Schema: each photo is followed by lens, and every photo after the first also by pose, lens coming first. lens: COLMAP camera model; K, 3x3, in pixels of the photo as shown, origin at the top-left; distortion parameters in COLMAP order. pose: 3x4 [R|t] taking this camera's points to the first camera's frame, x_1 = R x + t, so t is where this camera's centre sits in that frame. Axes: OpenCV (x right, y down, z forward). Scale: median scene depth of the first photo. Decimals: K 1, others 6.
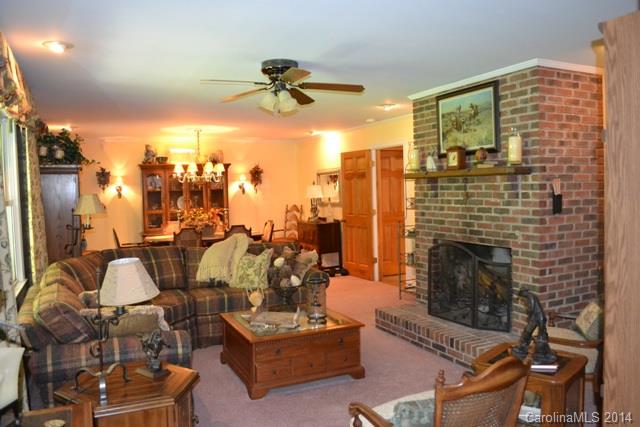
lens RADIAL K [[508.1, 0, 320.0], [0, 508.1, 213.2], [0, 0, 1]] dist [-0.083752, 0.012346]
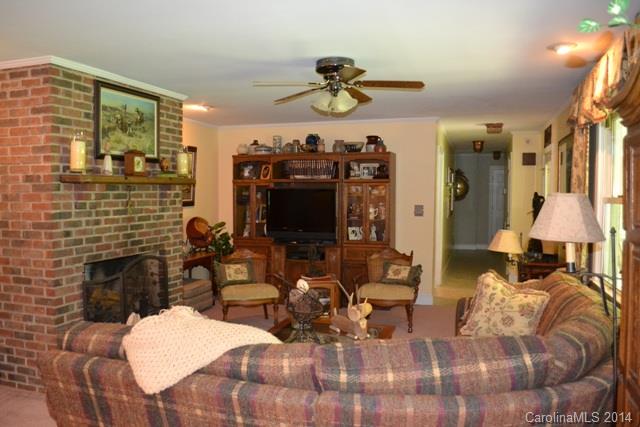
lens RADIAL K [[508.1, 0, 320.3], [0, 508.1, 212.4], [0, 0, 1]] dist [-0.083752, 0.012346]
pose [[-0.726550, -0.007326, 0.687075, -0.595594], [0.049112, 0.996832, 0.062562, -0.061219], [-0.685357, 0.079198, -0.723888, 1.434128]]
